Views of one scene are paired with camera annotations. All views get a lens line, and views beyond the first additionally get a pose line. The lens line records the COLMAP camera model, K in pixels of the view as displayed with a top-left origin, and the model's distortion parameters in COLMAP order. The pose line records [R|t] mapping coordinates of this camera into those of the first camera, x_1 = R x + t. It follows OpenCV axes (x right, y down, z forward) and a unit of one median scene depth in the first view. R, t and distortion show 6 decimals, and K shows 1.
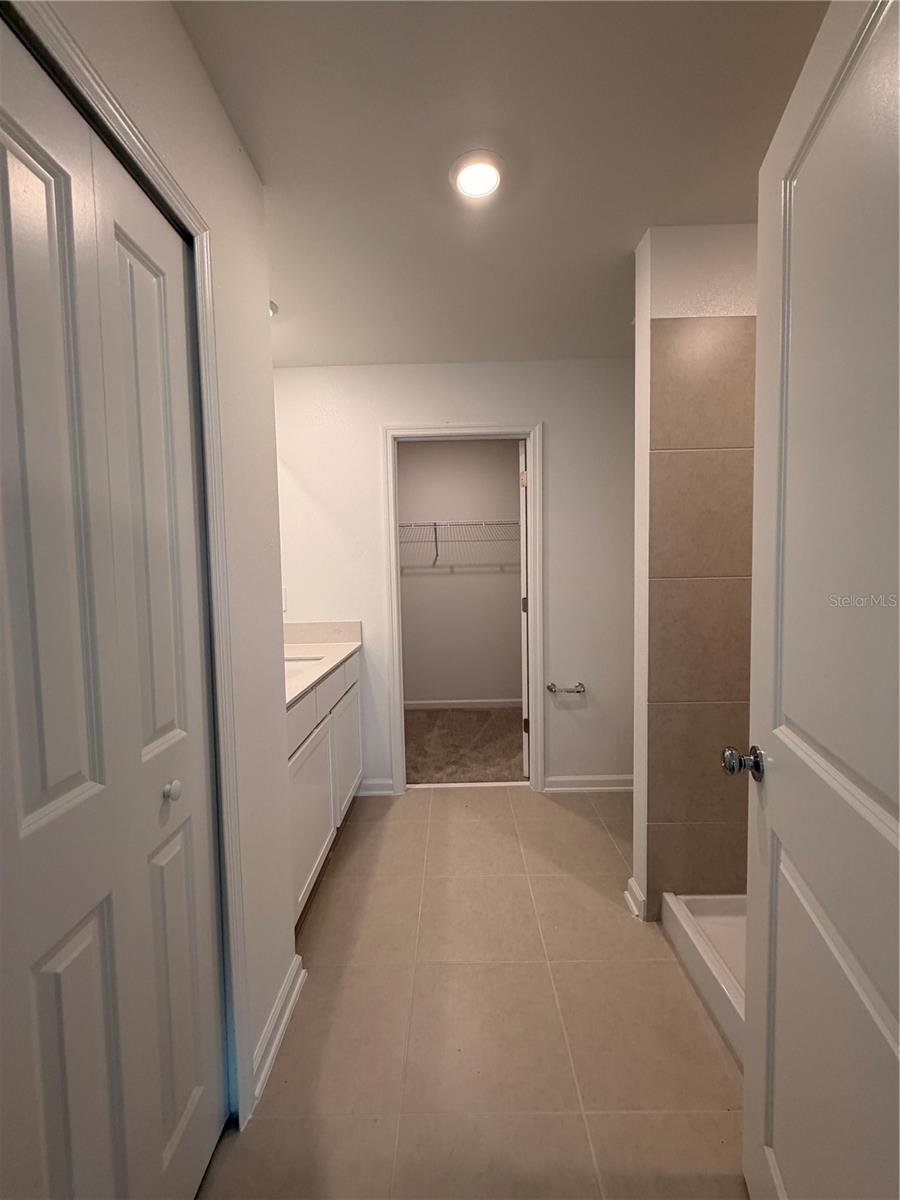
lens RADIAL K [[480.9, 0, 452.8], [0, 480.9, 593.4], [0, 0, 1]] dist [0.001411, 0.000111]
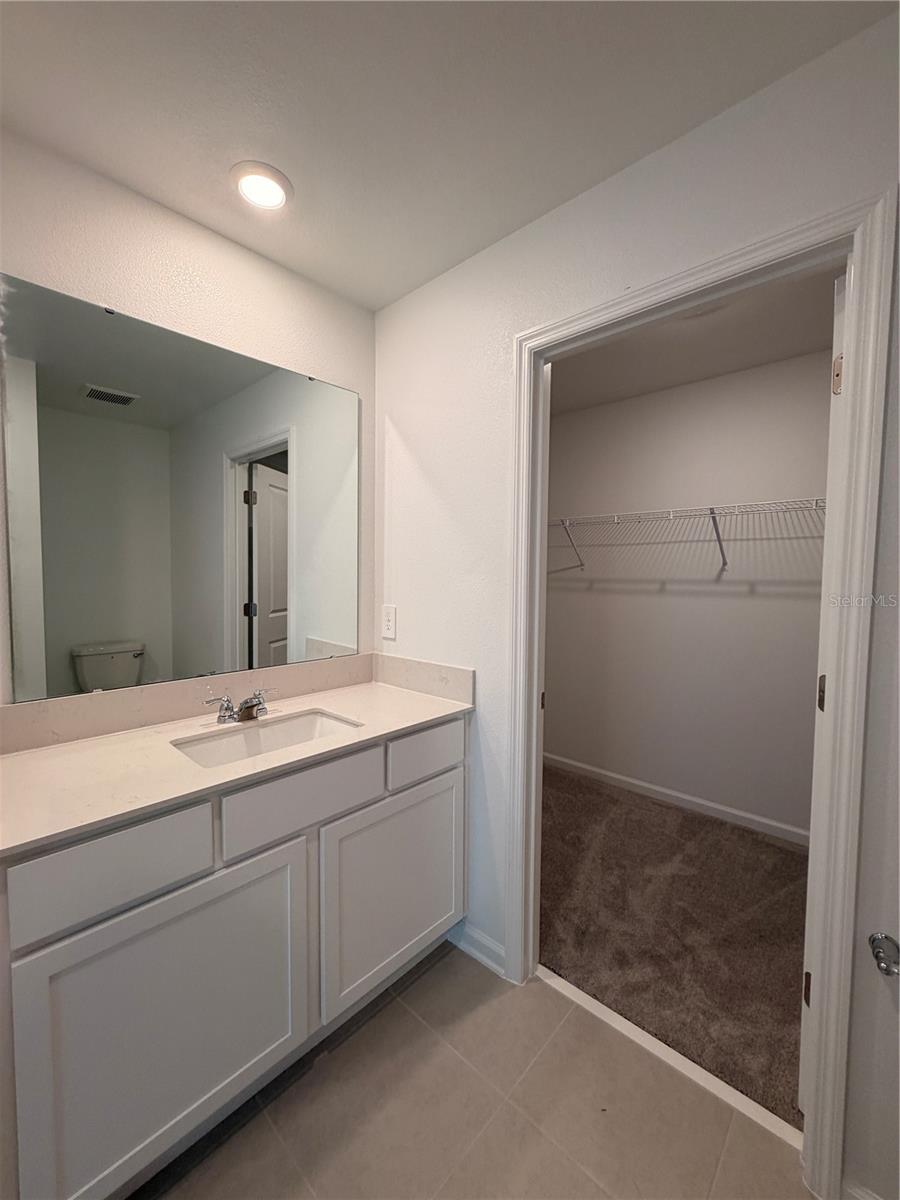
lens RADIAL K [[480.9, 0, 452.8], [0, 480.9, 593.4], [0, 0, 1]] dist [0.001411, 0.000111]
pose [[0.737164, 0.061607, -0.672900, 0.169423], [-0.064471, 0.997705, 0.020716, -0.044385], [0.672631, 0.028111, 0.739444, 0.456156]]
